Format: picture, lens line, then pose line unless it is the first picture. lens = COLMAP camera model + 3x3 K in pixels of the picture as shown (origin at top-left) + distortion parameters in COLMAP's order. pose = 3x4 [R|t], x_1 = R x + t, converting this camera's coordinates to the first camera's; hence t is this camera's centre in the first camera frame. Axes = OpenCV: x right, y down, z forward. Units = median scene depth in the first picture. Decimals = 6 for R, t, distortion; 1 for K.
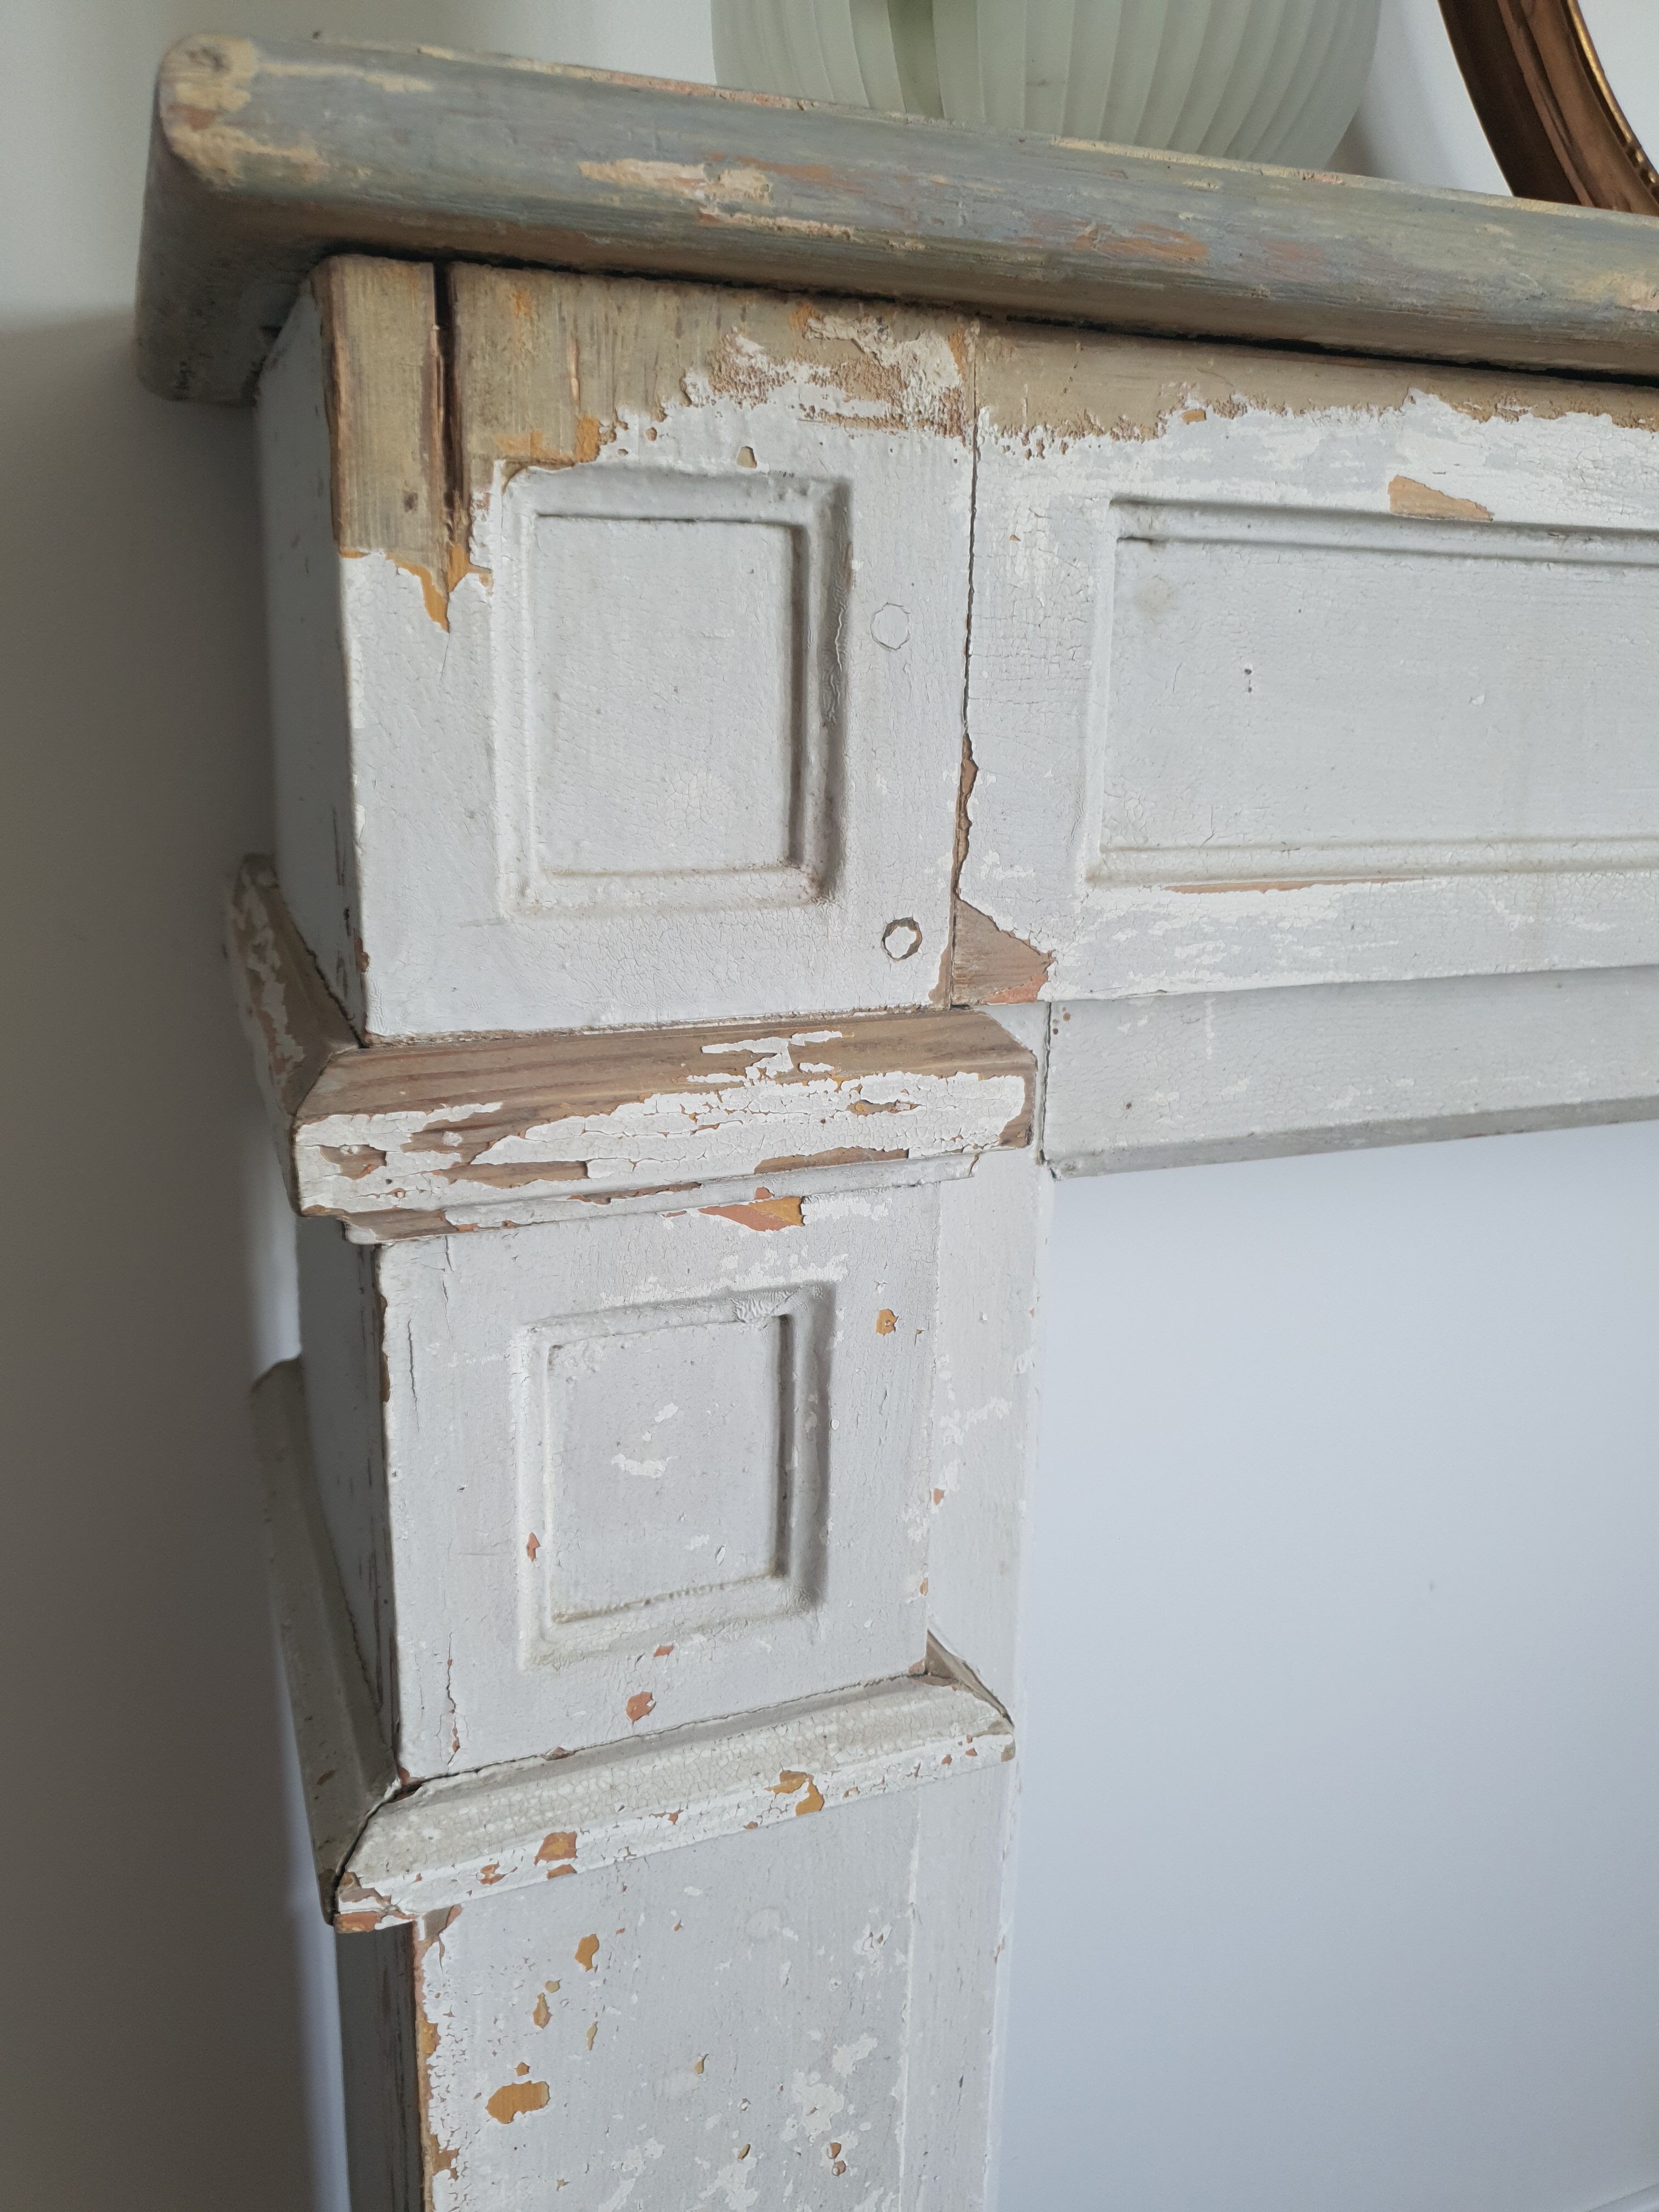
lens RADIAL K [[1772.9, 0, 829.5], [0, 1772.9, 1106.0], [0, 0, 1]] dist [-0.053941, 0.088768]
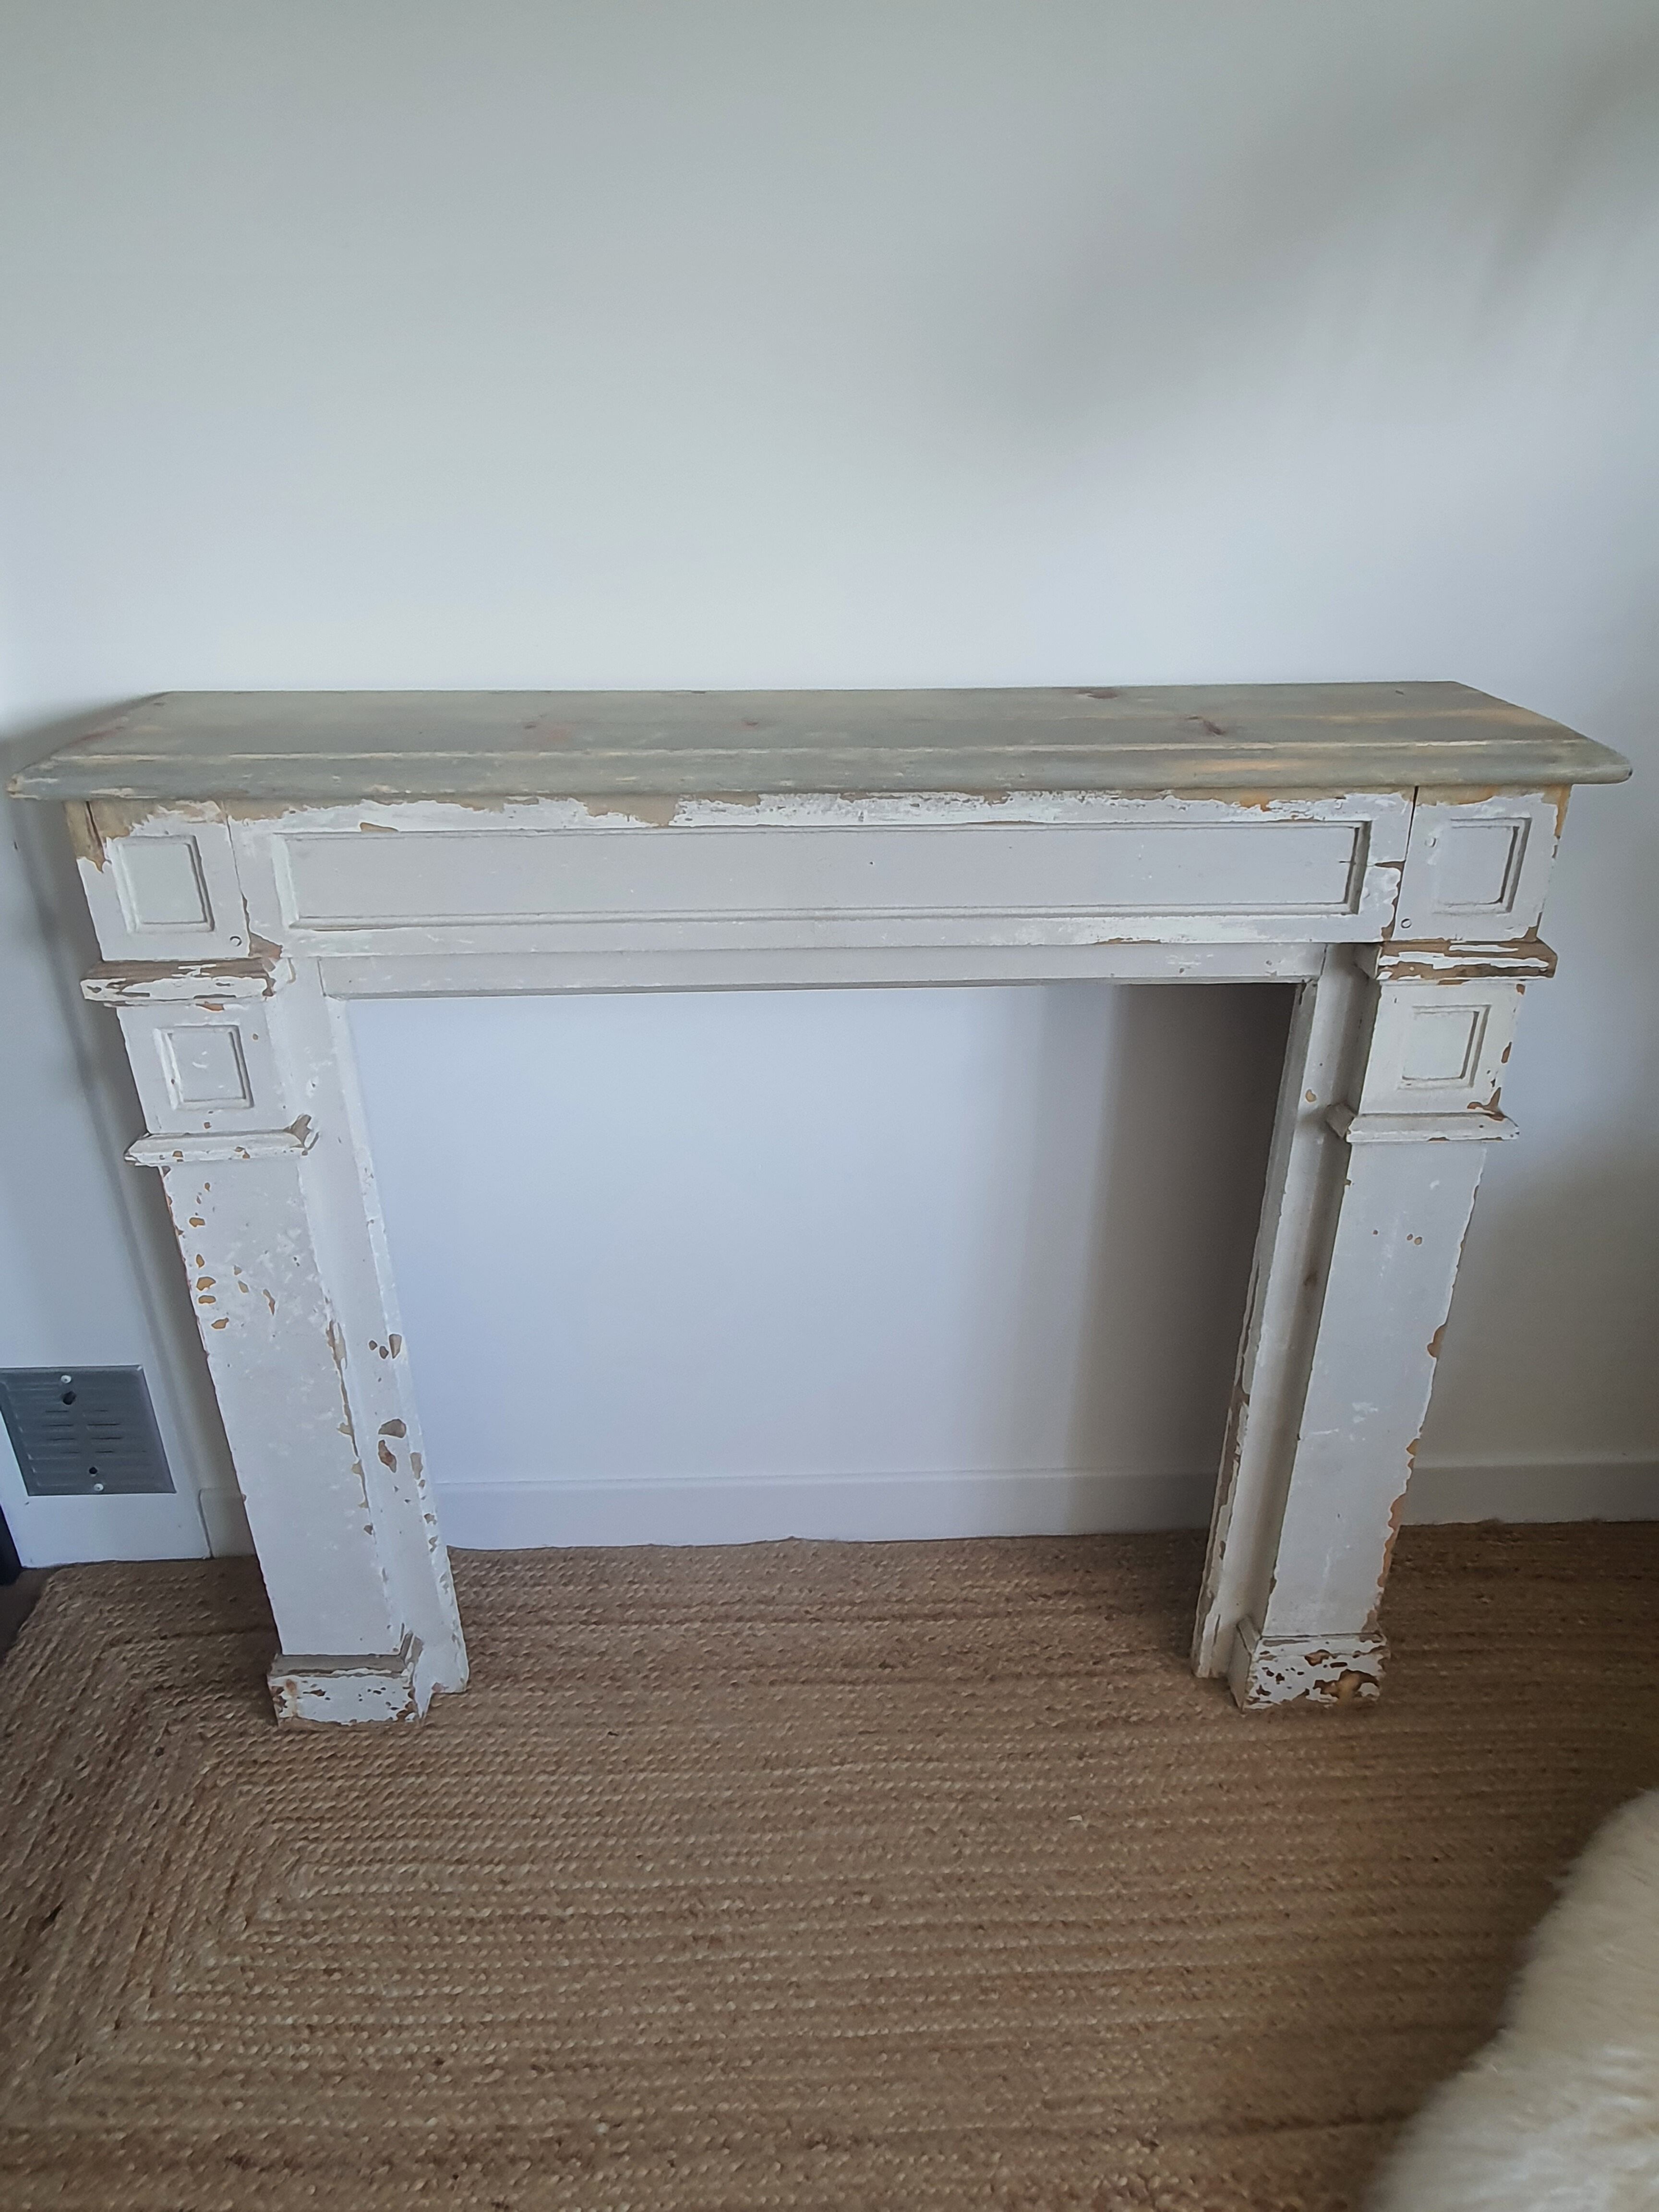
lens RADIAL K [[1447.0, 0, 821.3], [0, 1447.0, 1098.9], [0, 0, 1]] dist [0.014675, -0.002831]
pose [[0.941575, 0.125351, -0.312607, 2.168828], [-0.056576, 0.973838, 0.220086, -0.502180], [0.332016, -0.189542, 0.924034, -1.509859]]
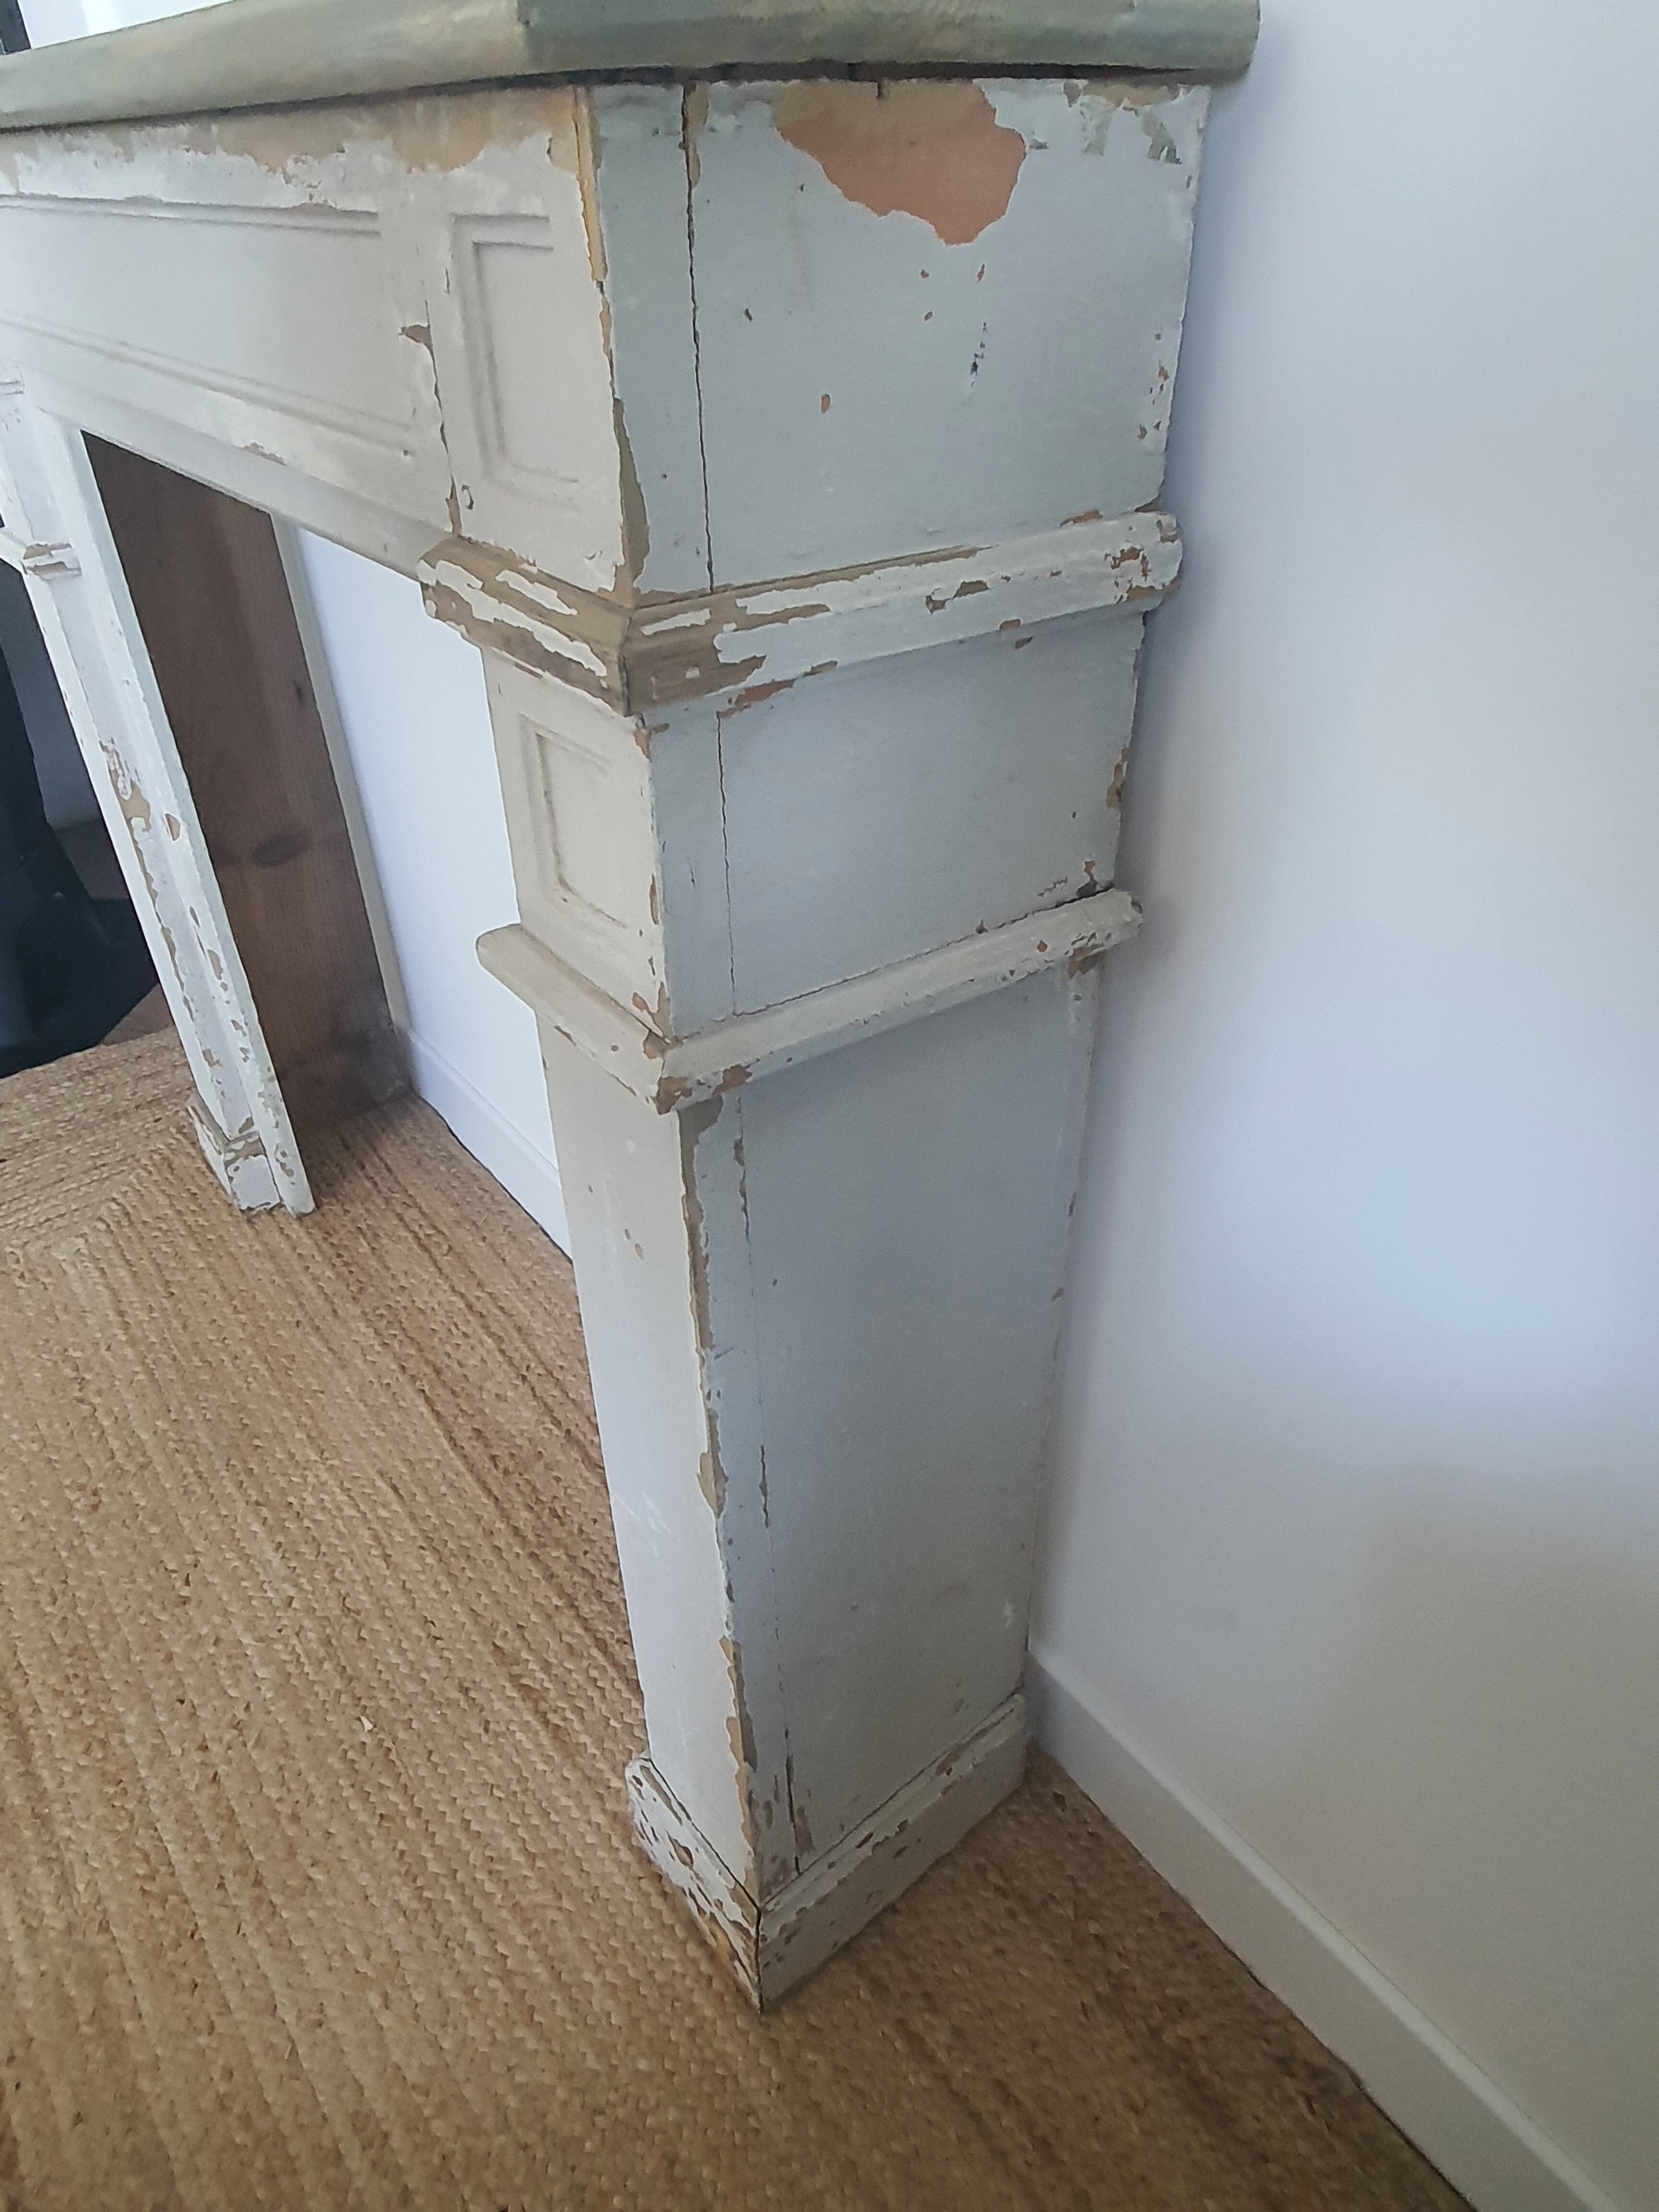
lens RADIAL K [[1447.0, 0, 821.3], [0, 1447.0, 1098.9], [0, 0, 1]] dist [0.014675, -0.002831]
pose [[0.263997, 0.511676, -0.817615, 3.795685], [-0.203073, 0.858173, 0.471488, -0.479975], [0.942904, 0.041564, 0.330462, 1.693135]]
